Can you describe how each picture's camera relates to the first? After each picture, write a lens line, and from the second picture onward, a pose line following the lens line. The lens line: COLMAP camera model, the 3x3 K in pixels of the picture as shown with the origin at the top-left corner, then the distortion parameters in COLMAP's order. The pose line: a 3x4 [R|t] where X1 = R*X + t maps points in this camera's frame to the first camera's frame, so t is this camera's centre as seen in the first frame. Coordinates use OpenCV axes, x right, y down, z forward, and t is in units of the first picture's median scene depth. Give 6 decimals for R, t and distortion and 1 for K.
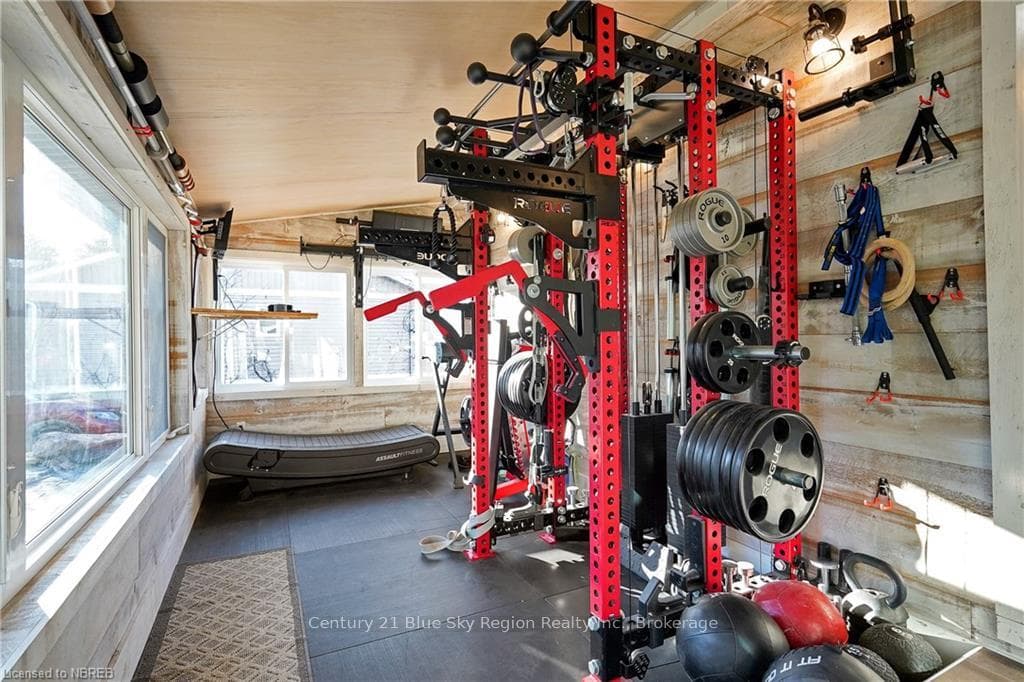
lens RADIAL K [[499.2, 0, 511.2], [0, 499.2, 338.3], [0, 0, 1]] dist [-0.010990, 0.000211]
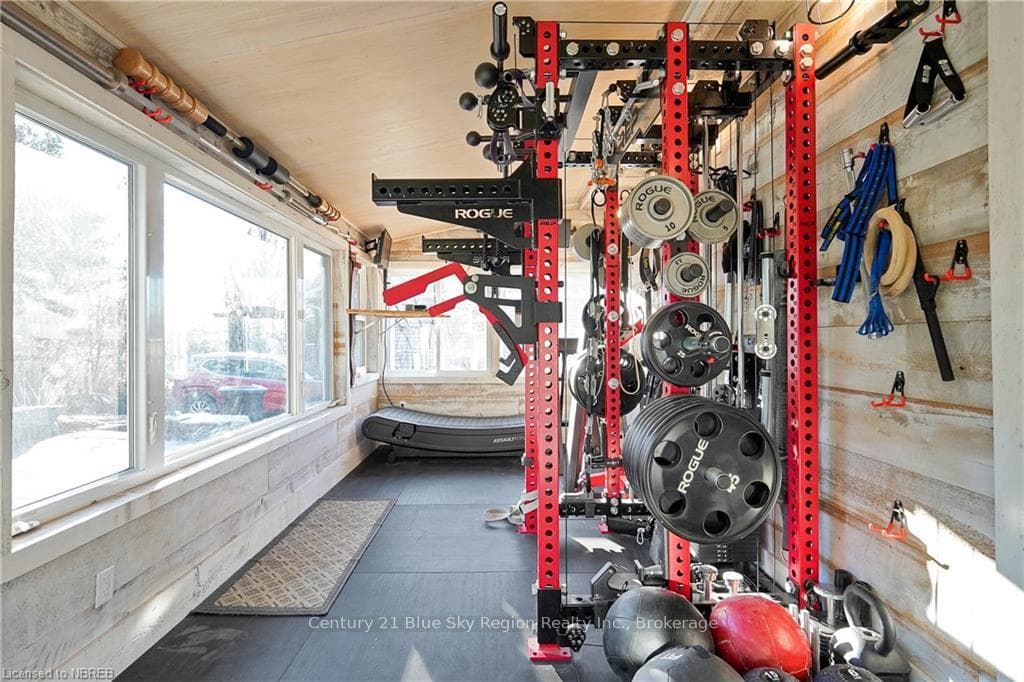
lens RADIAL K [[499.2, 0, 505.5], [0, 499.2, 340.2], [0, 0, 1]] dist [-0.010990, 0.000211]
pose [[0.904278, 0.009343, -0.426842, 0.511175], [-0.006715, 0.999948, 0.007661, 0.015192], [0.426891, -0.004061, 0.904294, -0.016679]]
